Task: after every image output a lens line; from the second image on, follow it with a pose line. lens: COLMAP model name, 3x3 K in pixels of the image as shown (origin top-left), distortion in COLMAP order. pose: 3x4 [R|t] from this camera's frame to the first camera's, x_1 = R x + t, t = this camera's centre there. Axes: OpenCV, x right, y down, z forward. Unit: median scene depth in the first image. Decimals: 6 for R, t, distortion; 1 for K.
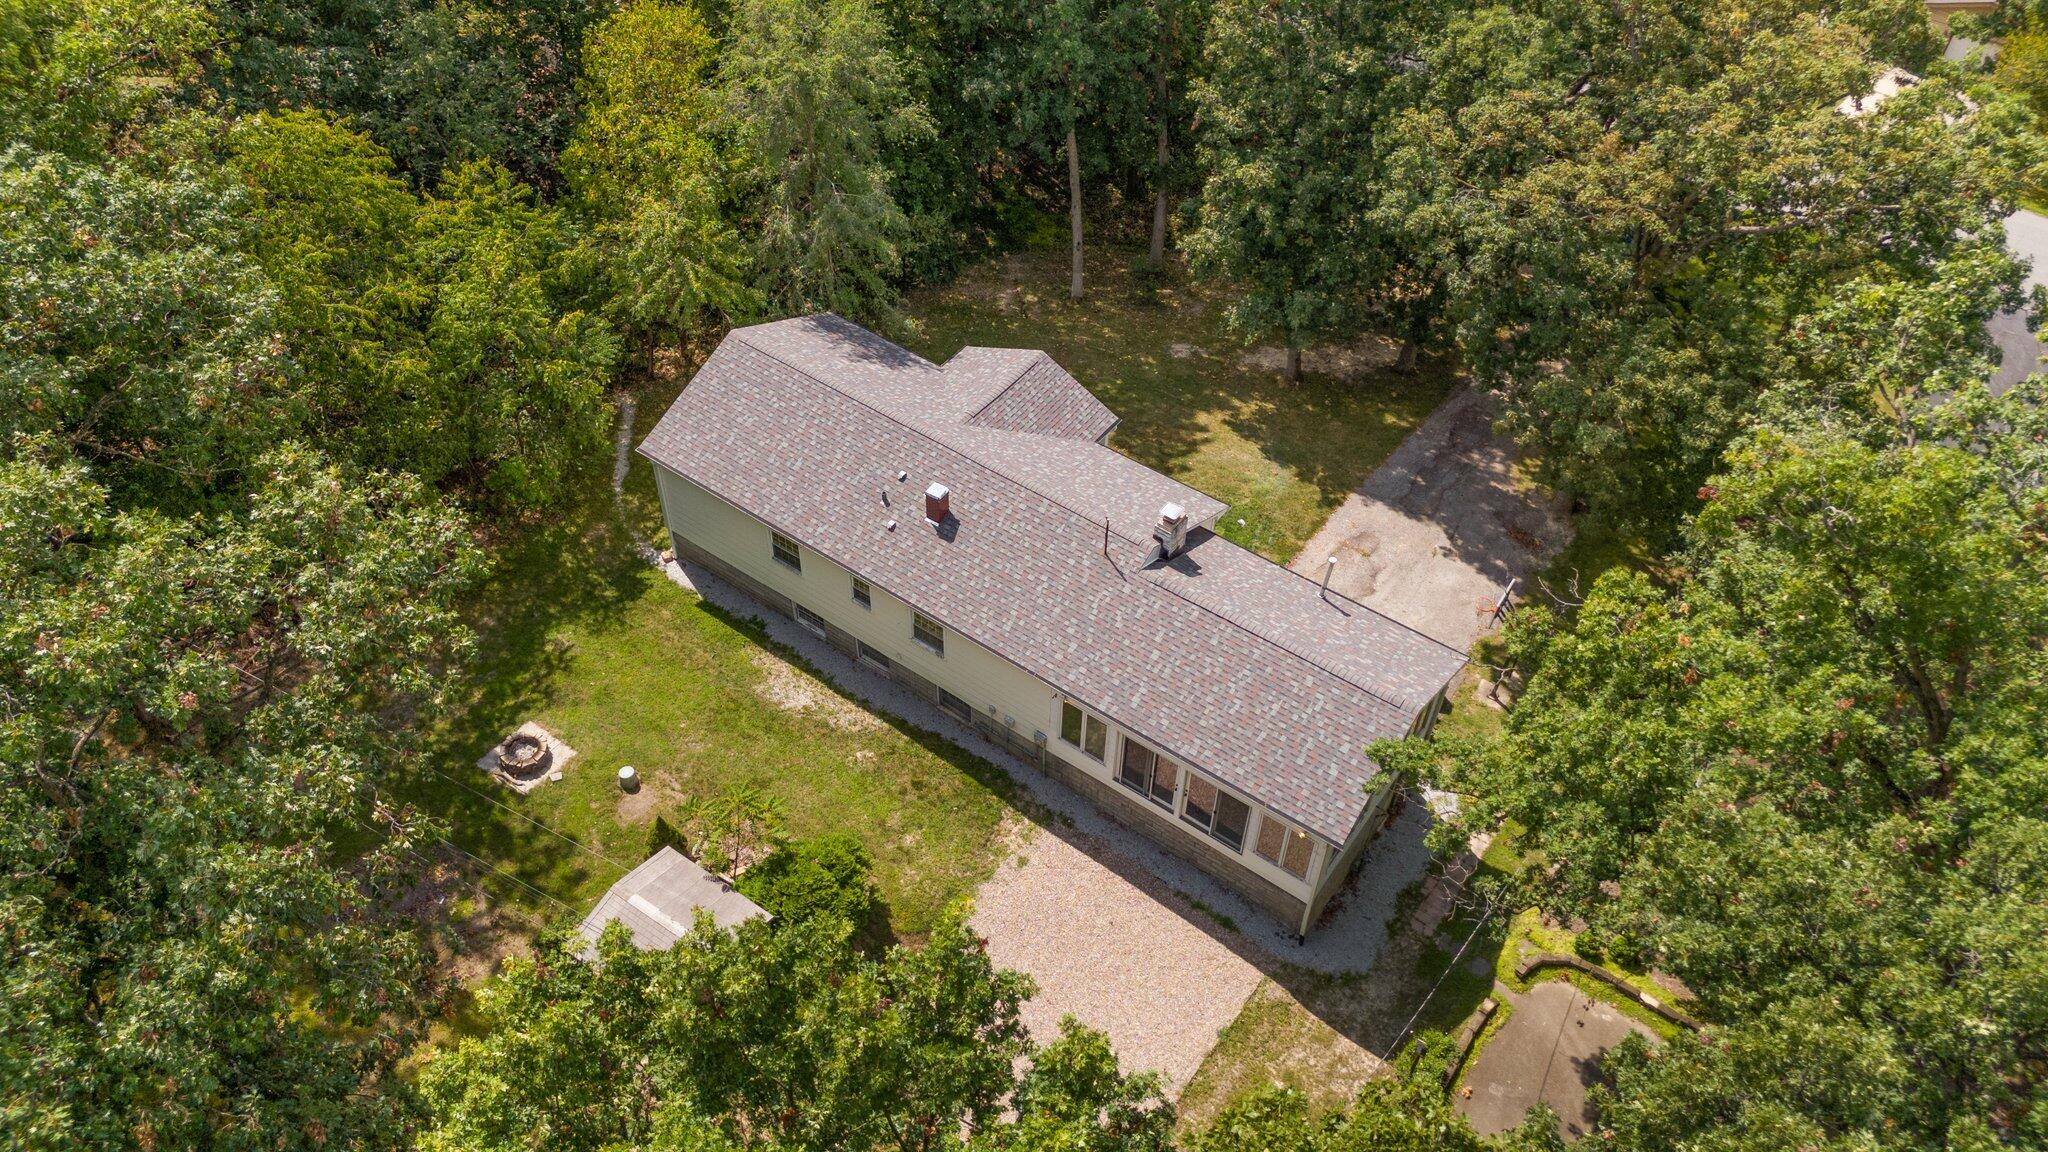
lens RADIAL K [[1526.5, 0, 1026.0], [0, 1526.5, 599.3], [0, 0, 1]] dist [0.167815, -0.372550]
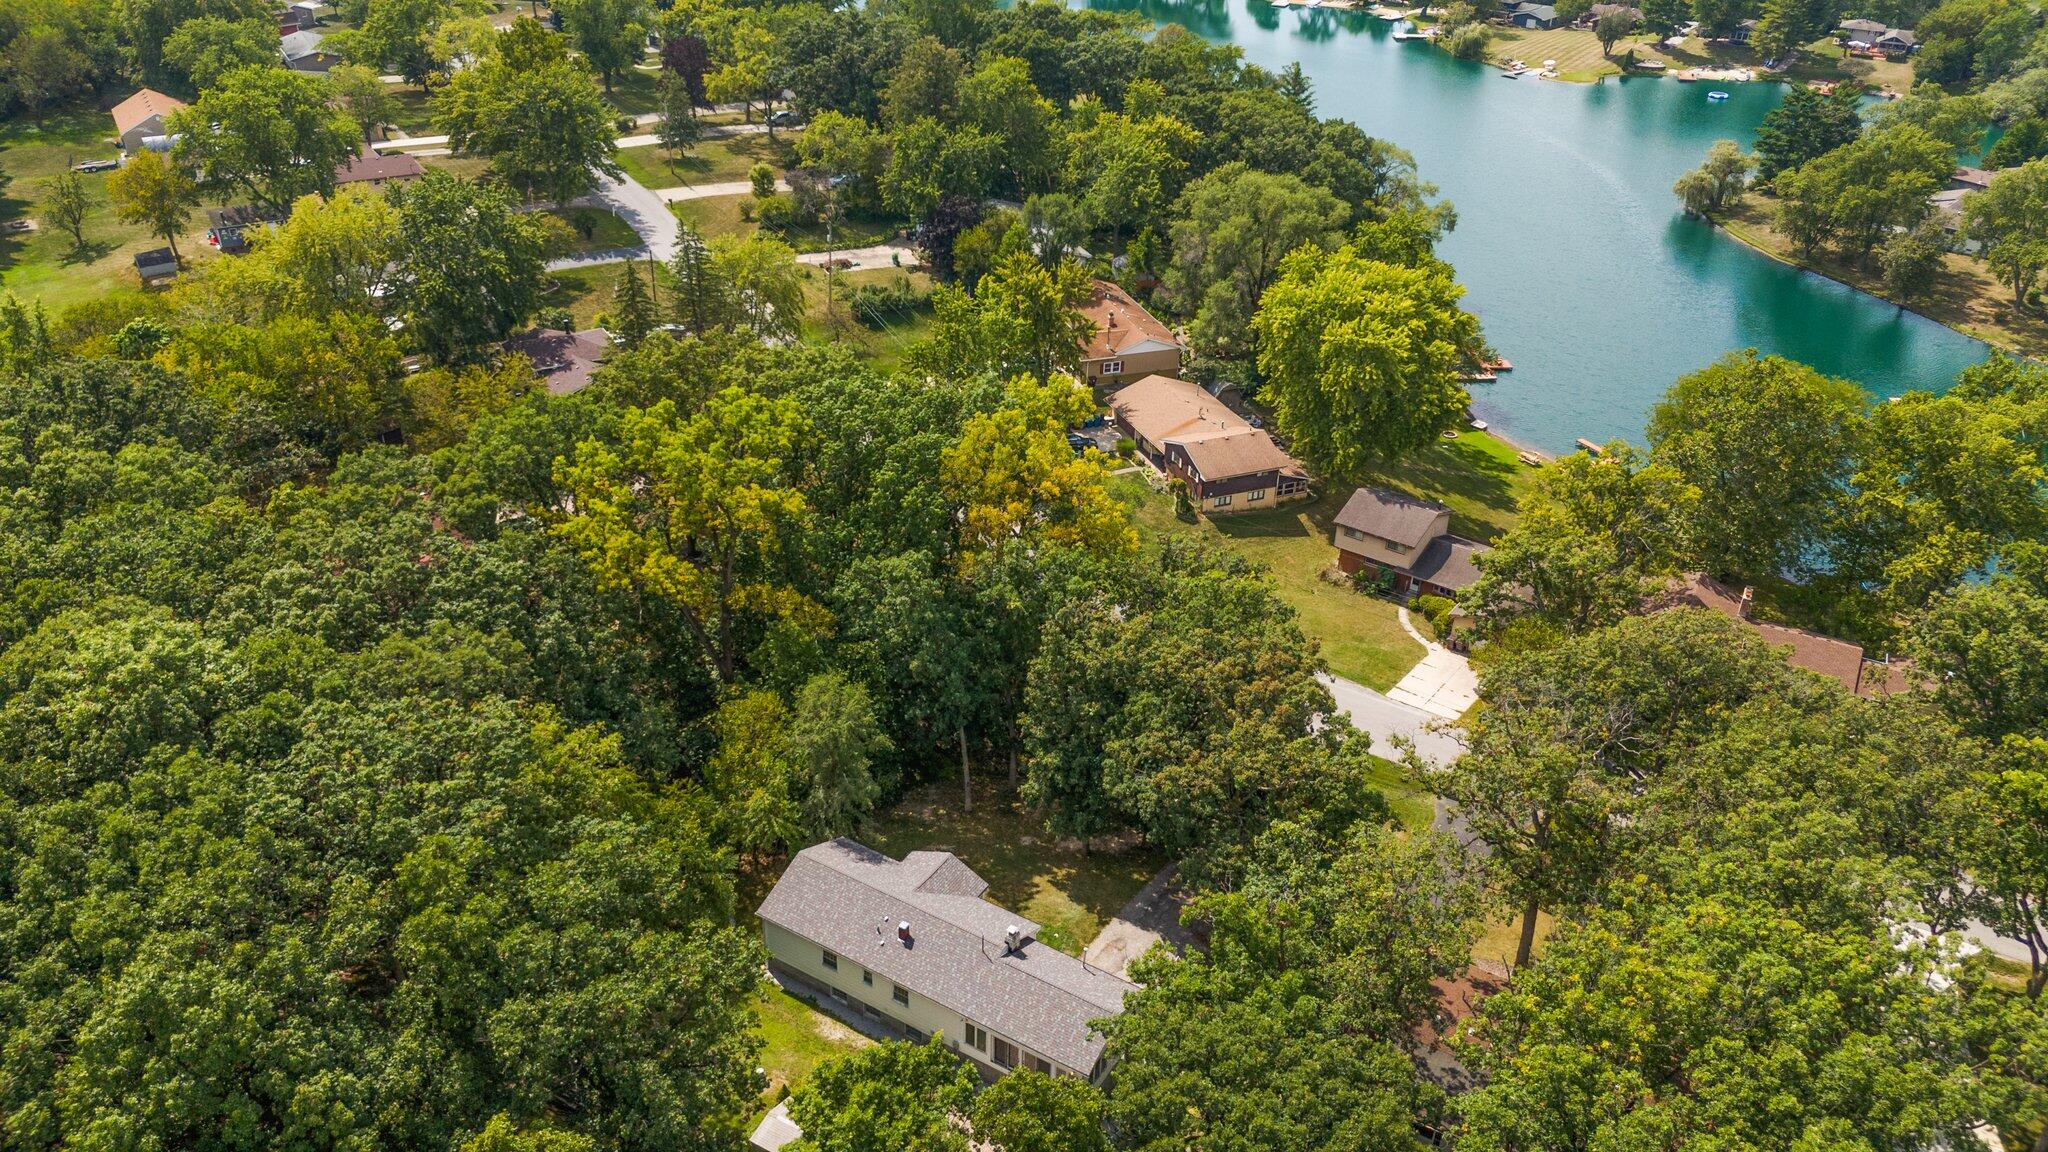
lens RADIAL K [[1526.5, 0, 1026.0], [0, 1526.5, 599.3], [0, 0, 1]] dist [0.167815, -0.372550]
pose [[0.997201, -0.033491, 0.066848, -0.013881], [0.050765, 0.959678, -0.276479, 0.083777], [-0.054893, 0.279099, 0.958692, -1.060048]]
